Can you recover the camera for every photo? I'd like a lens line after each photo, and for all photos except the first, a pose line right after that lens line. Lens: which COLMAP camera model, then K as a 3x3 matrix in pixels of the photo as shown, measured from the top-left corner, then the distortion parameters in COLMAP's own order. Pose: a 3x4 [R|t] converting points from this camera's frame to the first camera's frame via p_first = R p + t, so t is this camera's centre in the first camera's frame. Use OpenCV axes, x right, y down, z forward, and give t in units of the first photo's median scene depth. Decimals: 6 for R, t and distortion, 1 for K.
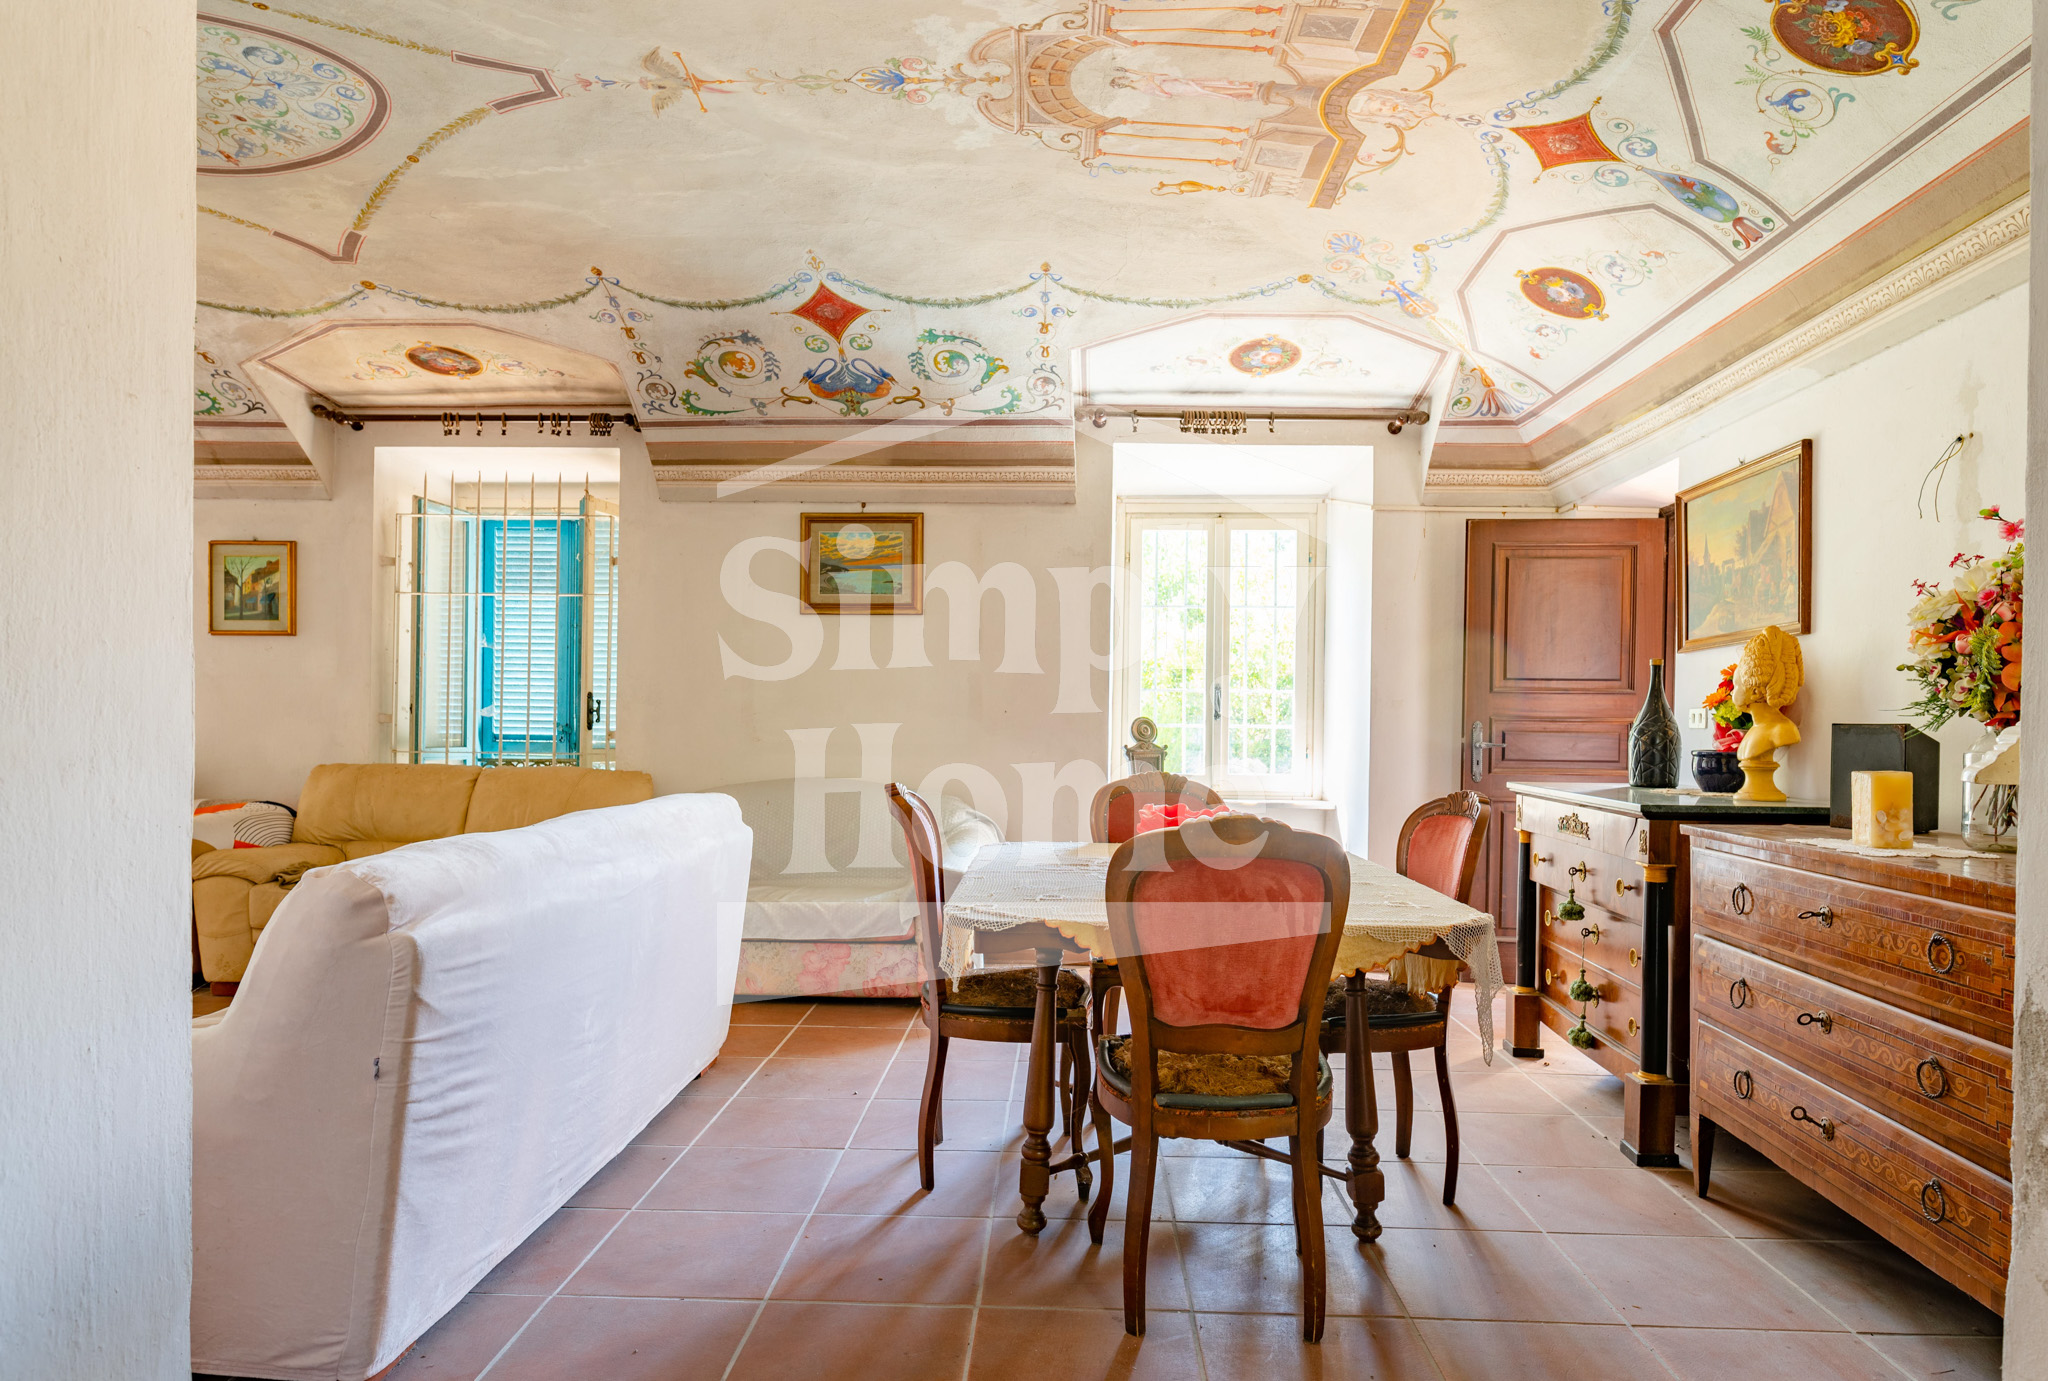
lens RADIAL K [[1148.6, 0, 1025.9], [0, 1148.6, 735.4], [0, 0, 1]] dist [0.001794, -0.001348]
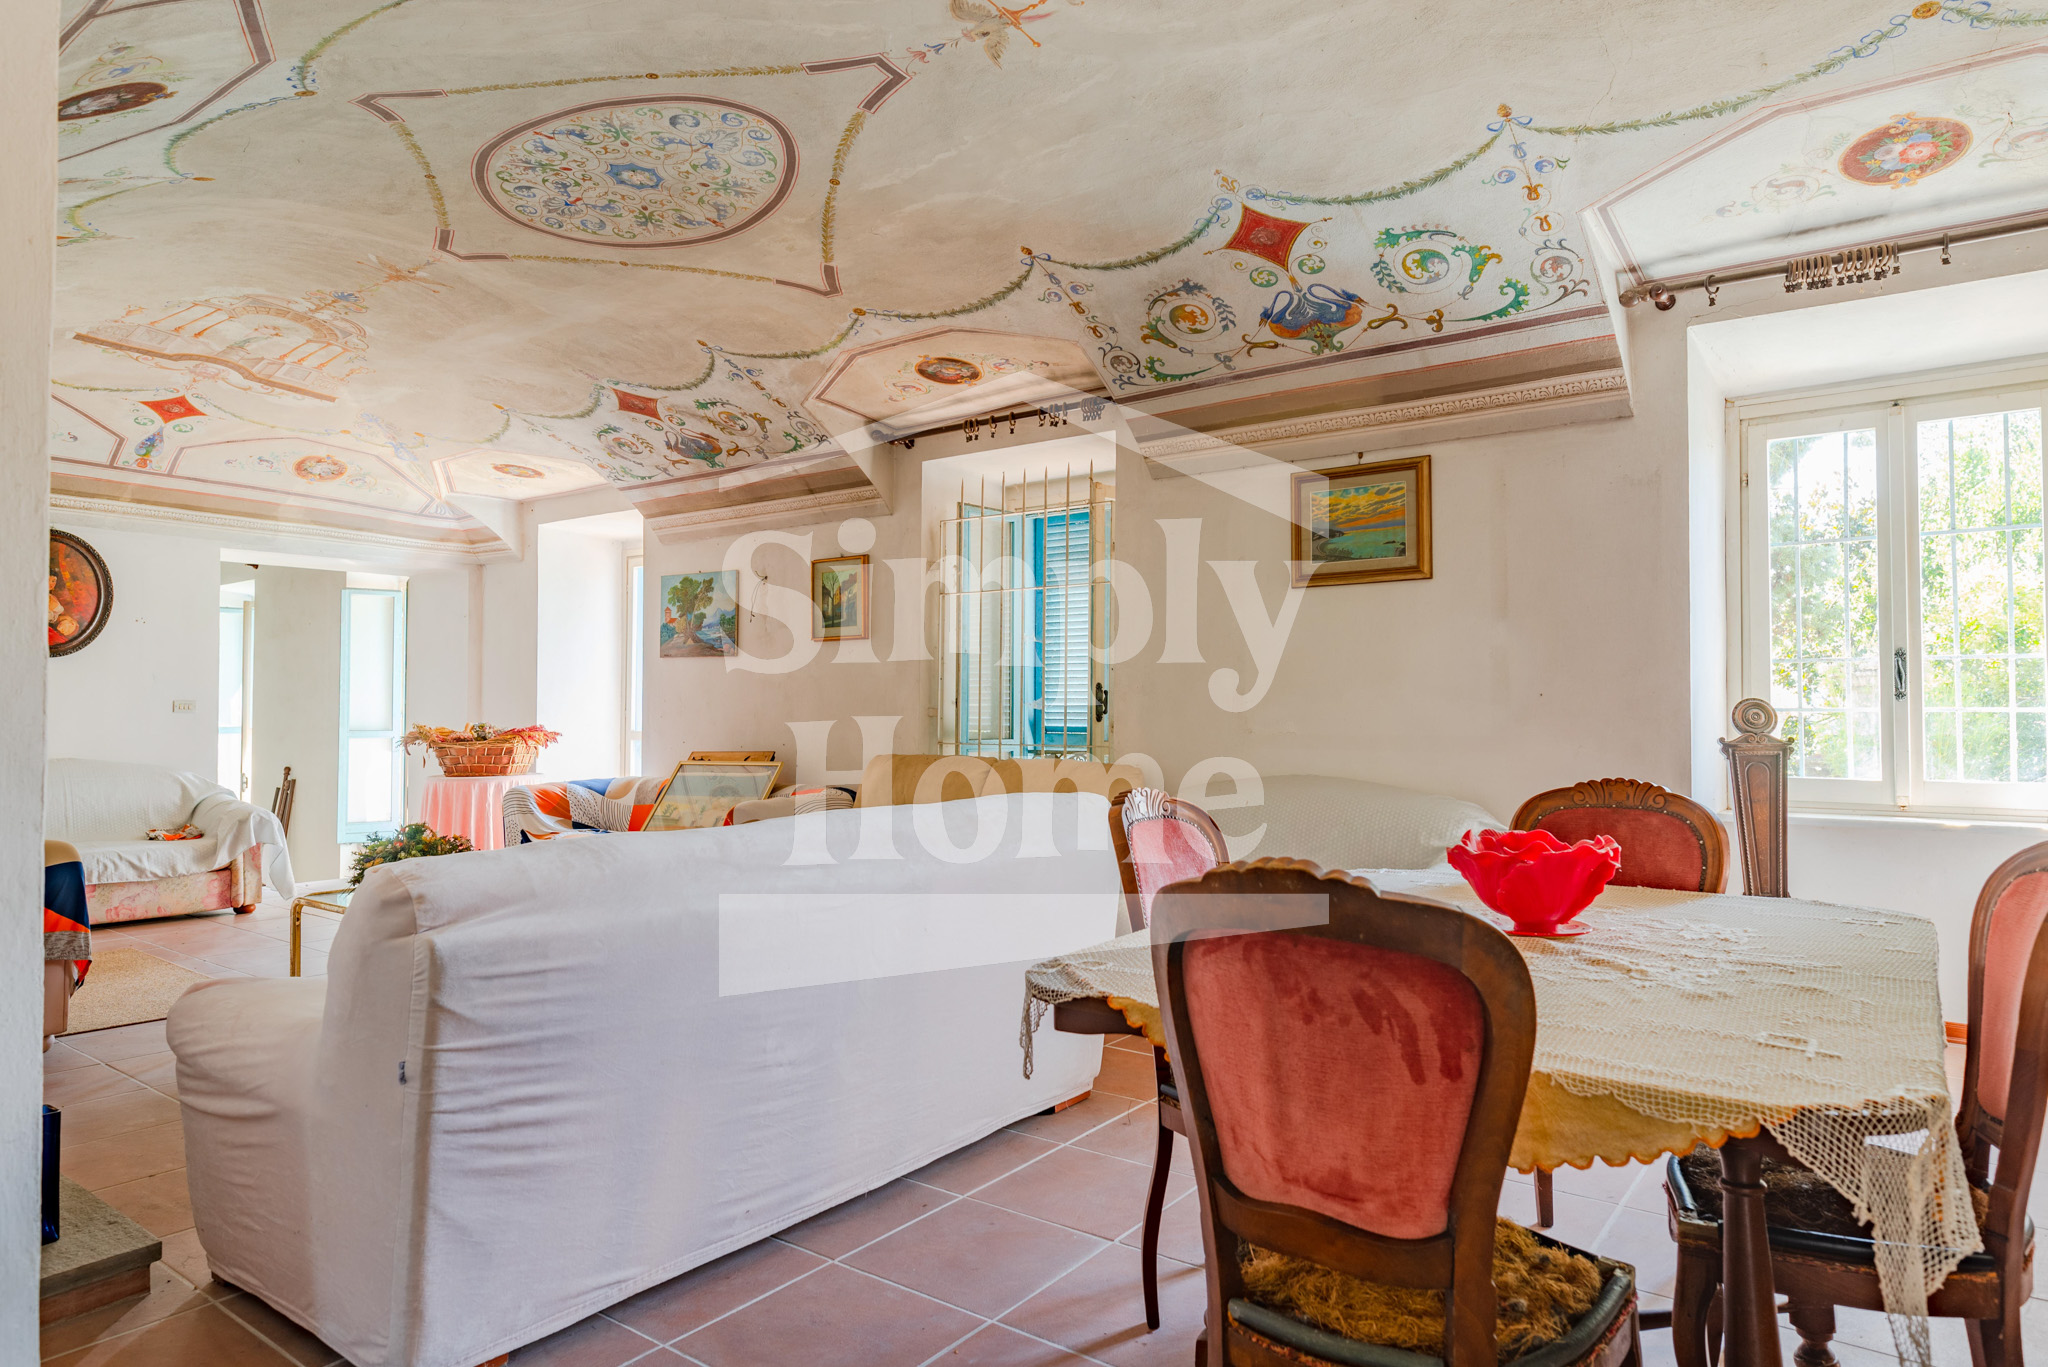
lens RADIAL K [[1187.7, 0, 1024.0], [0, 1187.7, 683.5], [0, 0, 1]] dist [0.000746, -0.001194]
pose [[0.831749, -0.024588, -0.554607, 0.159555], [0.005097, 0.999315, -0.036660, -0.000593], [0.555128, 0.027665, 0.831304, 0.158469]]
